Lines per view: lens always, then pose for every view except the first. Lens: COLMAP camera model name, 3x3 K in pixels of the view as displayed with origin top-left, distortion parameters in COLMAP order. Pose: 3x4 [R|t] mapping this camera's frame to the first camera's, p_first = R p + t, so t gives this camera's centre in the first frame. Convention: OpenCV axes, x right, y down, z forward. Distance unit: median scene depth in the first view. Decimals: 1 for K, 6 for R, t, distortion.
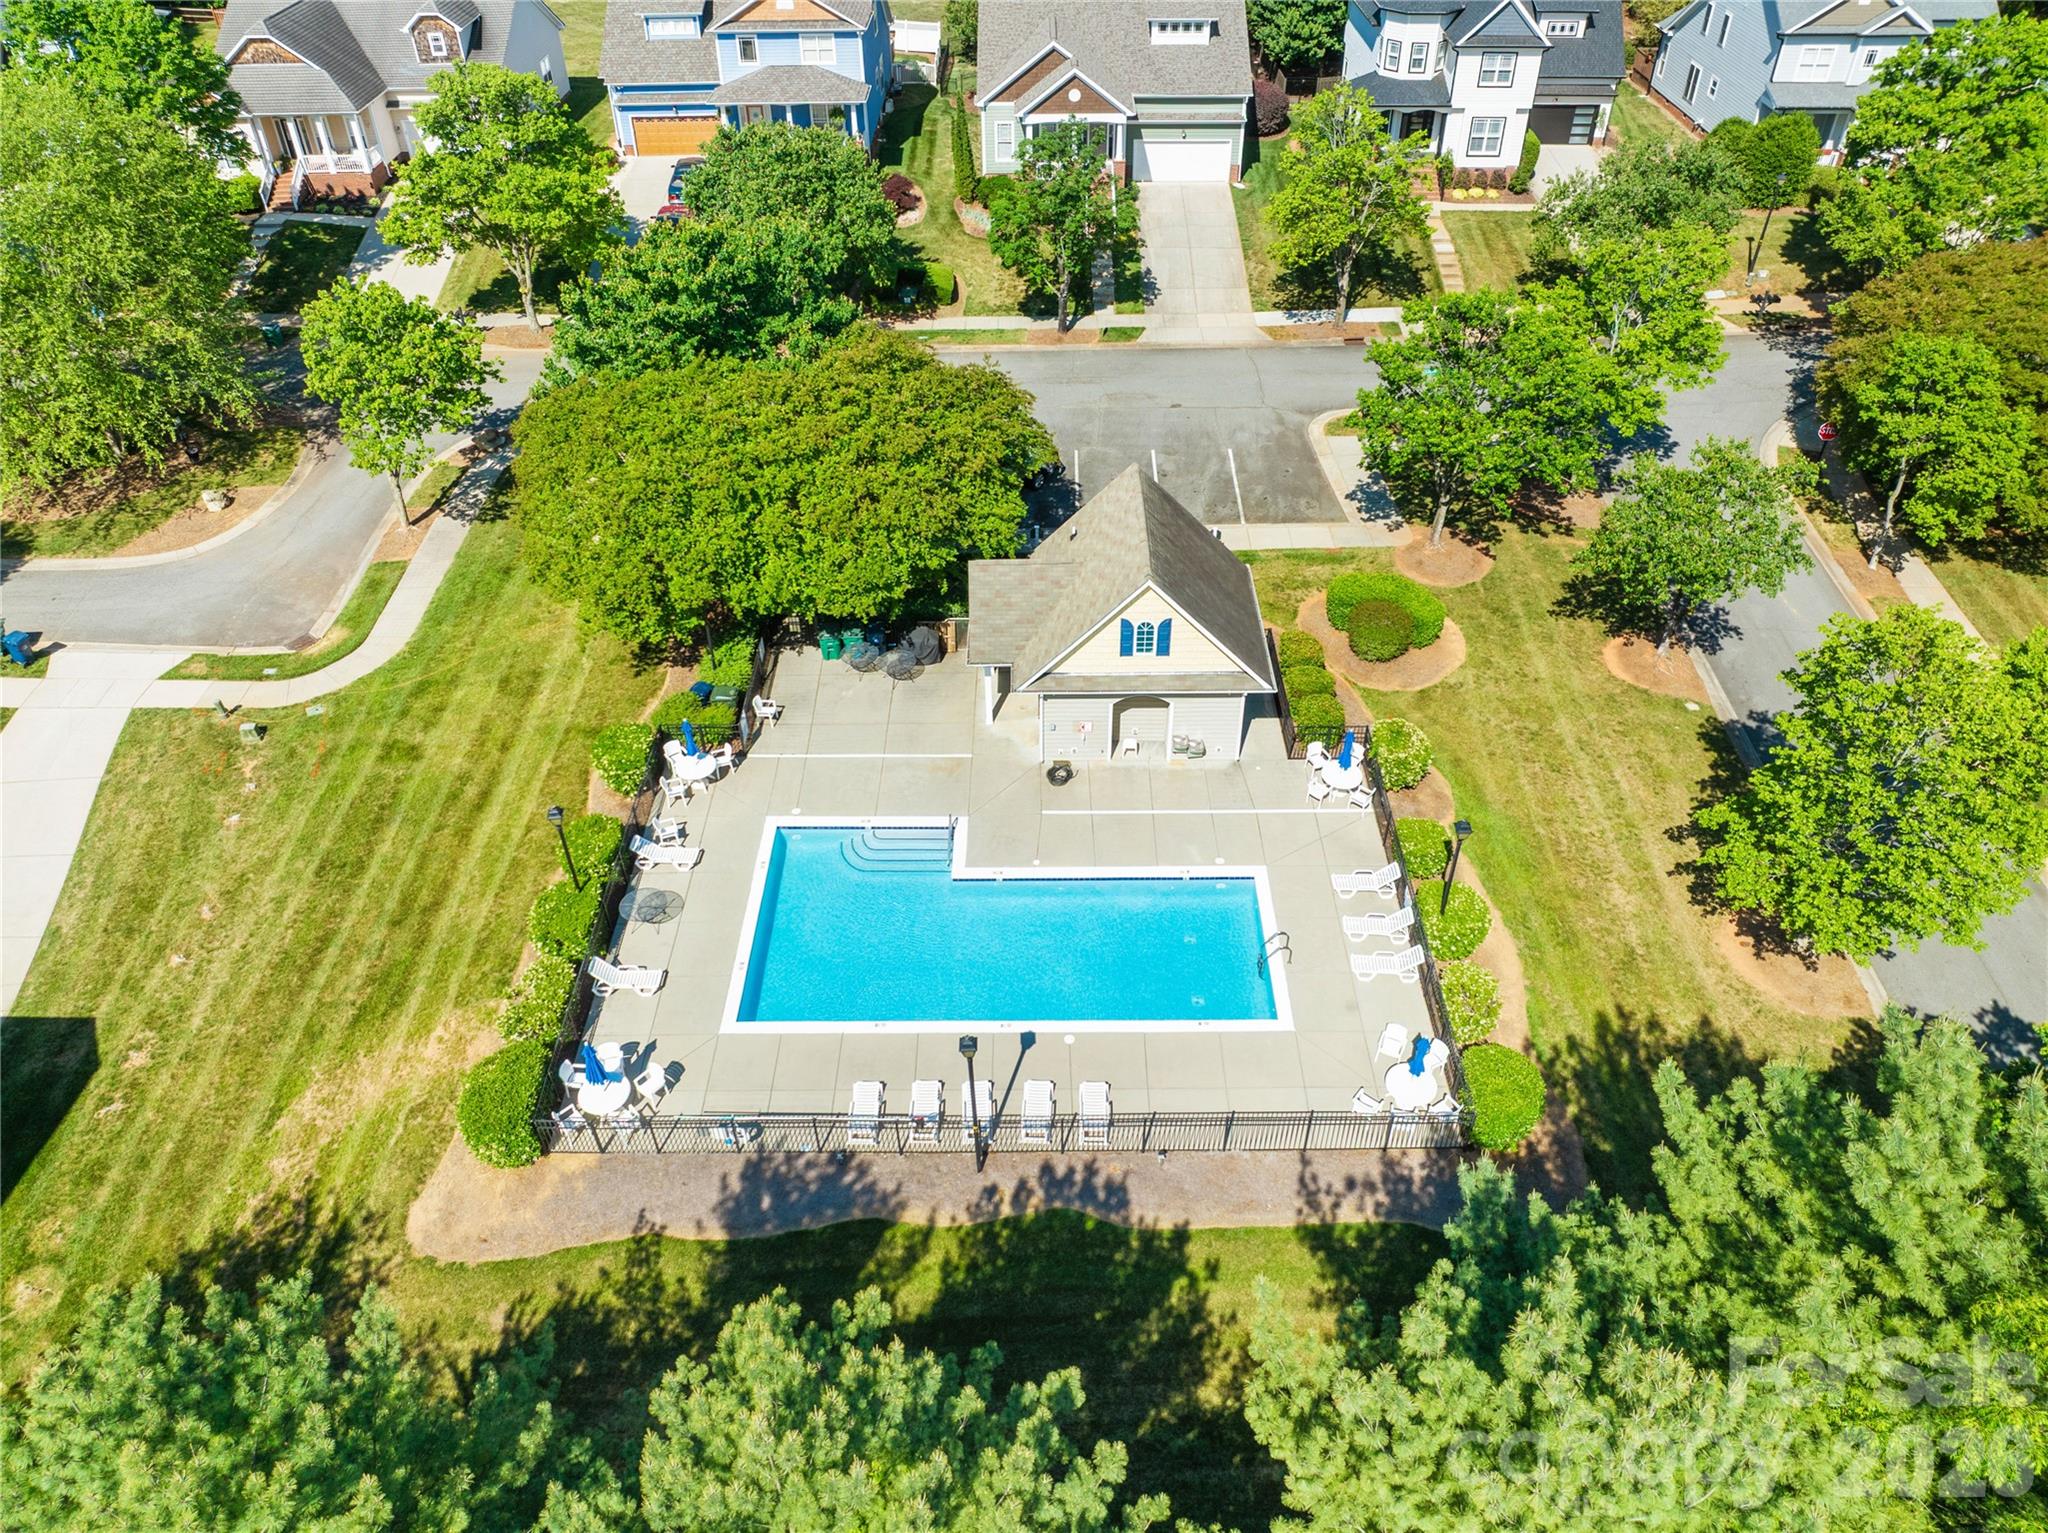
lens RADIAL K [[1429.2, 0, 1024.0], [0, 1429.2, 766.5], [0, 0, 1]] dist [-0.058886, 0.038561]
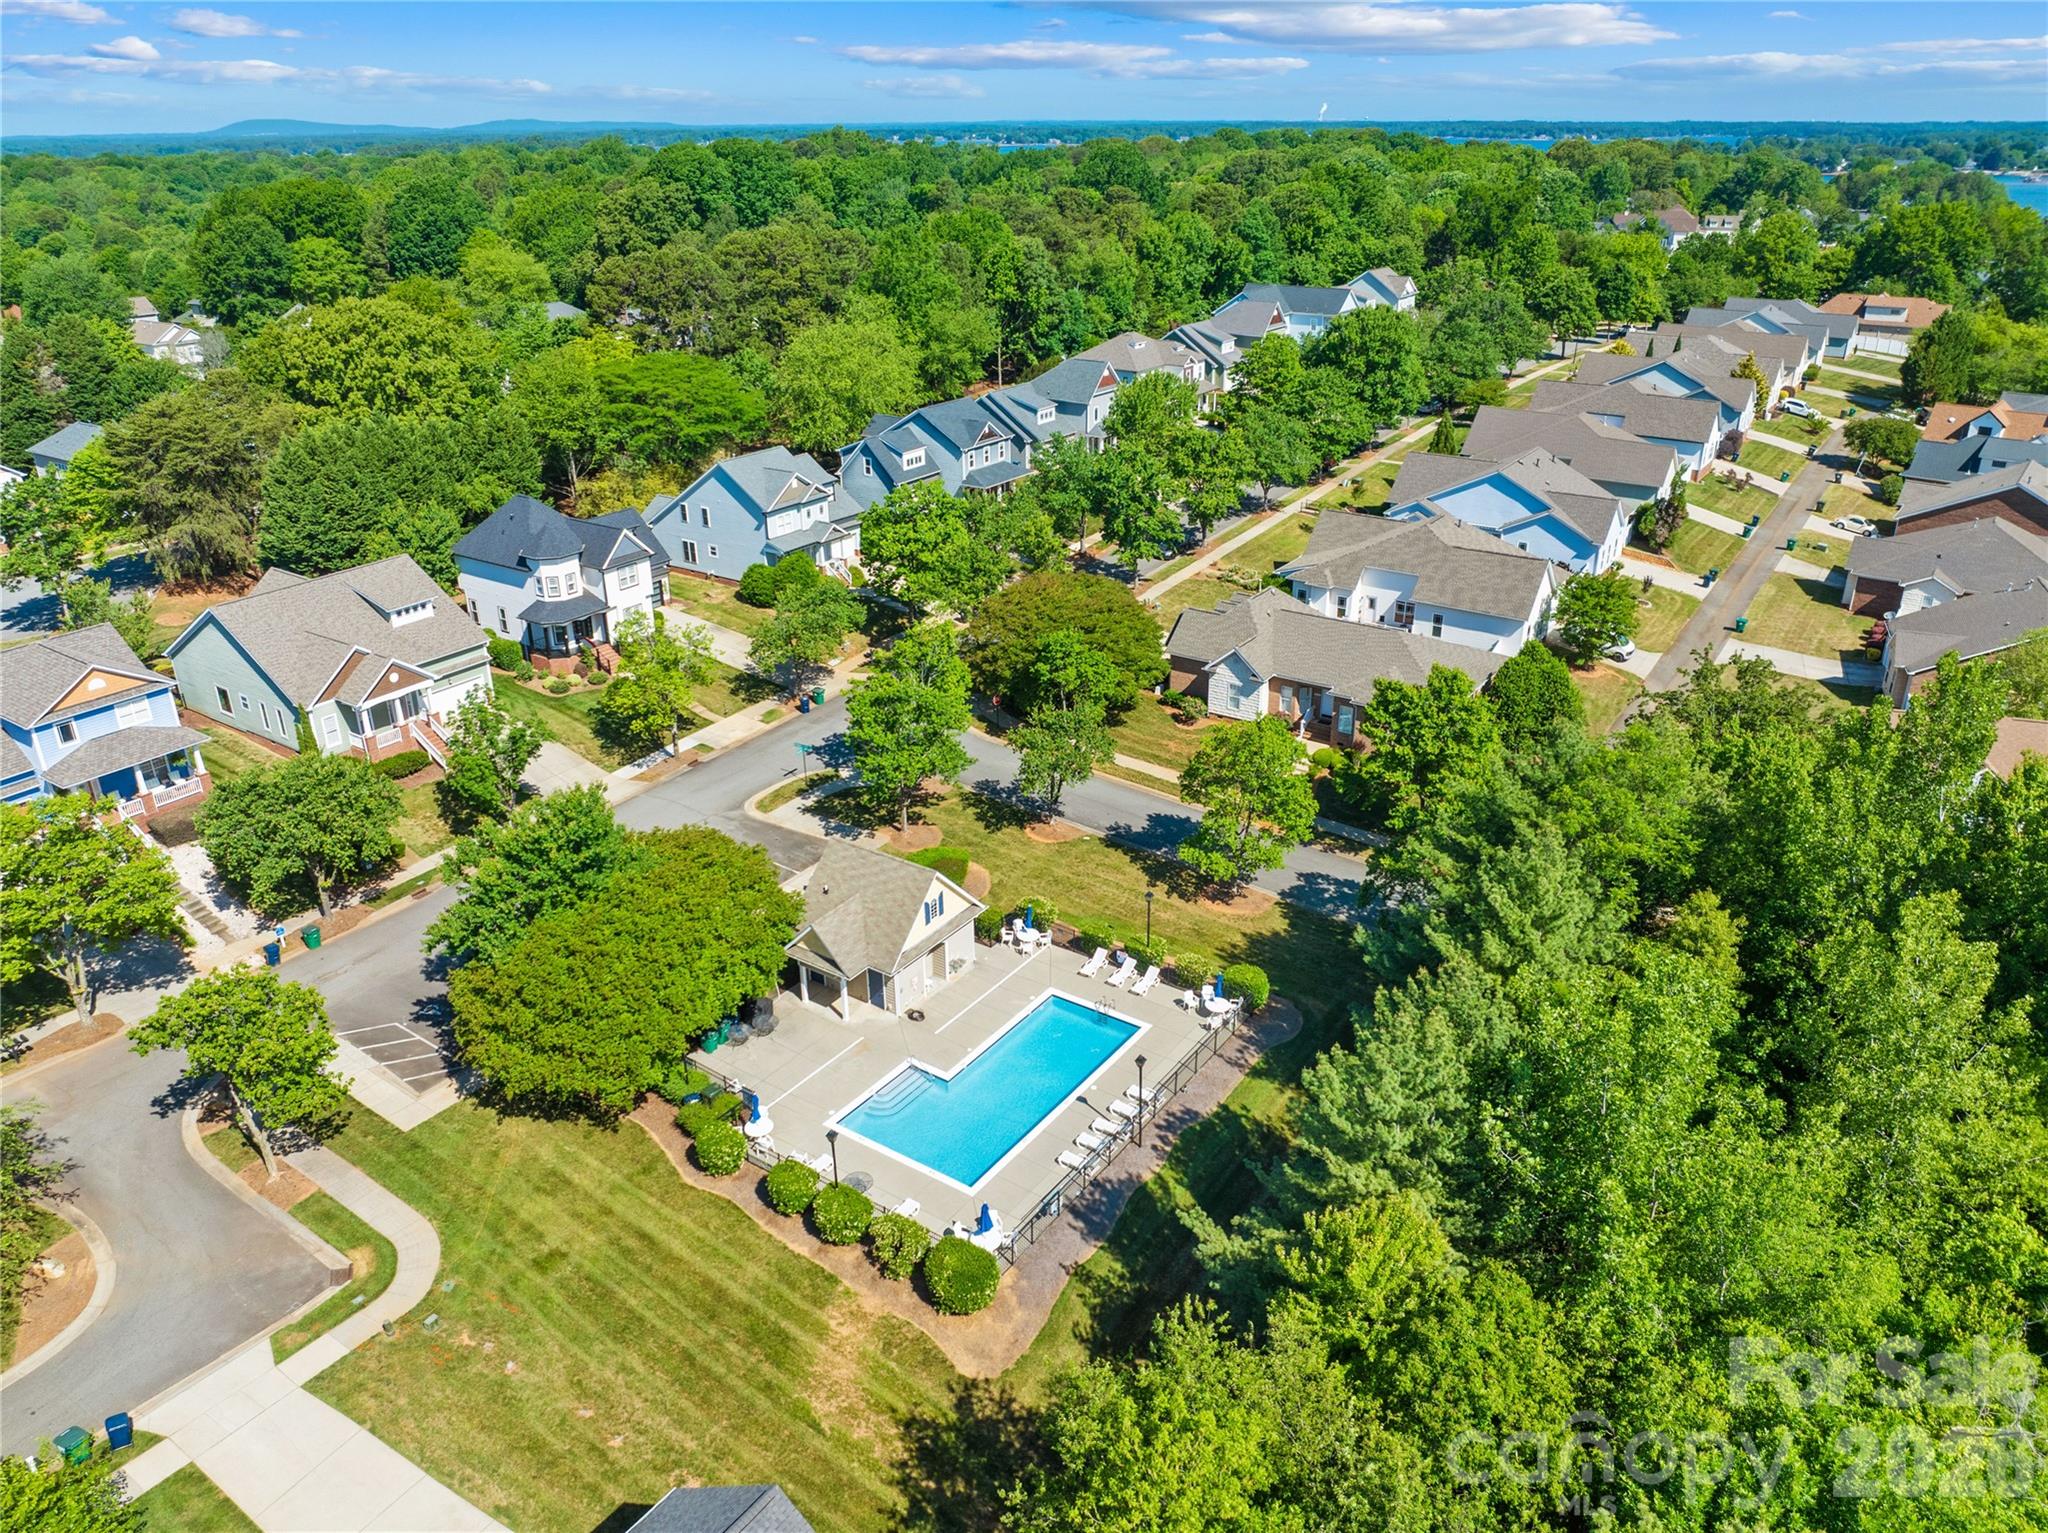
lens RADIAL K [[1429.2, 0, 1024.0], [0, 1429.2, 766.5], [0, 0, 1]] dist [-0.058886, 0.038561]
pose [[0.573882, -0.338969, 0.745493, -0.902500], [0.533674, 0.845275, -0.026484, -0.111353], [-0.621170, 0.413049, 0.665987, -0.230423]]
